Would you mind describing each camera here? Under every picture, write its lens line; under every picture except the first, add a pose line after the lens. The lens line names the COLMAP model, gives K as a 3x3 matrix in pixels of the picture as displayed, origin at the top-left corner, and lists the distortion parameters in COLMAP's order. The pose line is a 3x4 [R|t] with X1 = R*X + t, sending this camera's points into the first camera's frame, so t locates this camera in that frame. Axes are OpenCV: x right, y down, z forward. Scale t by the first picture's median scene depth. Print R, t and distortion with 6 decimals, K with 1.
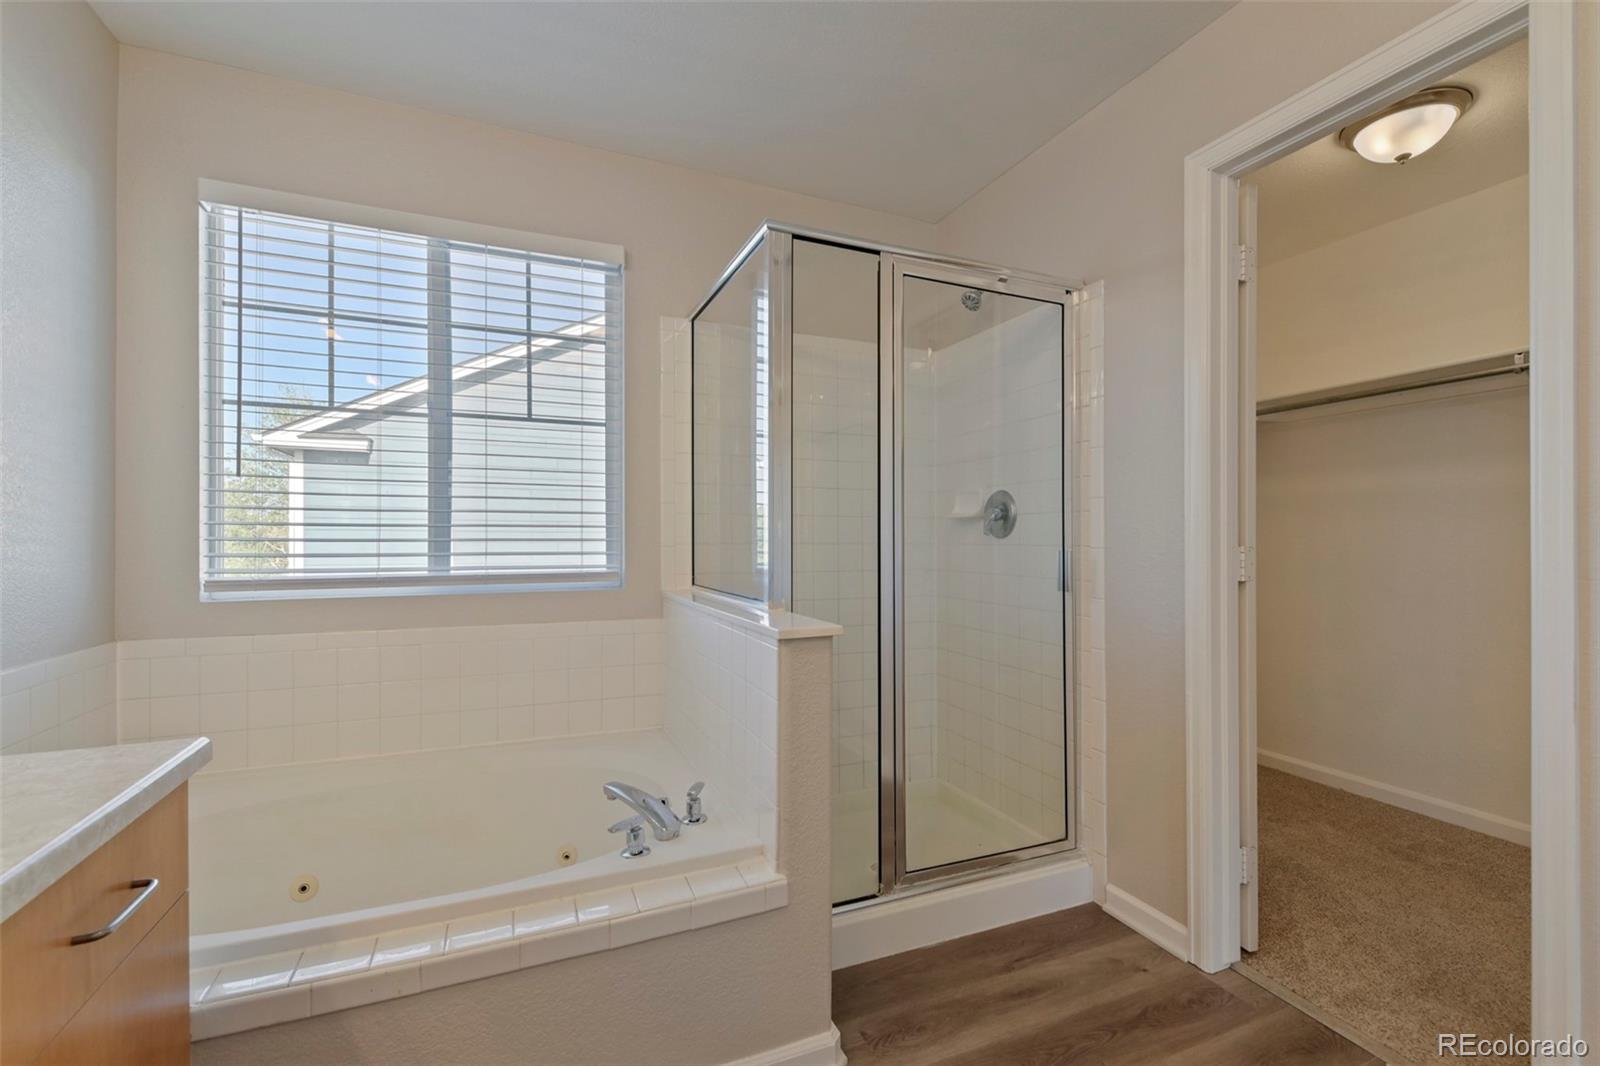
lens RADIAL K [[697.5, 0, 826.4], [0, 697.5, 544.0], [0, 0, 1]] dist [0.004943, -0.006920]
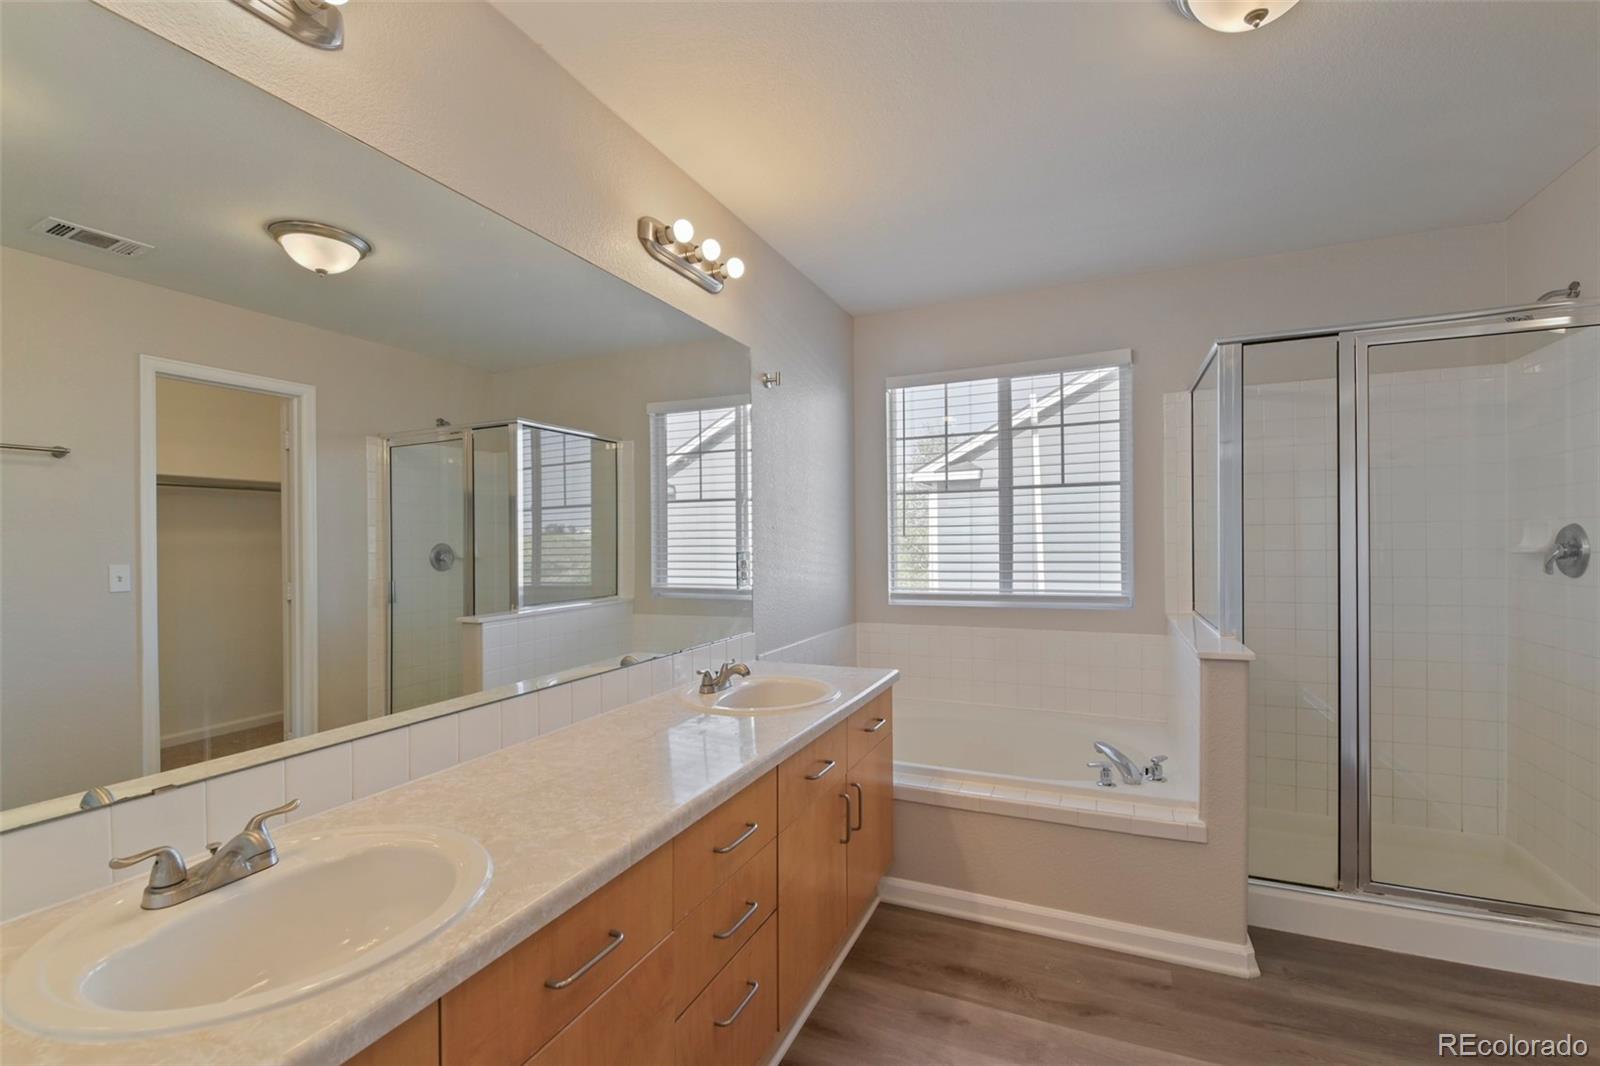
lens RADIAL K [[697.5, 0, 796.6], [0, 697.5, 540.2], [0, 0, 1]] dist [0.004943, -0.006920]
pose [[0.663639, -0.013315, -0.747935, 0.313578], [0.007652, 0.999910, -0.011012, -0.065768], [0.748014, 0.001585, 0.663681, -0.395653]]
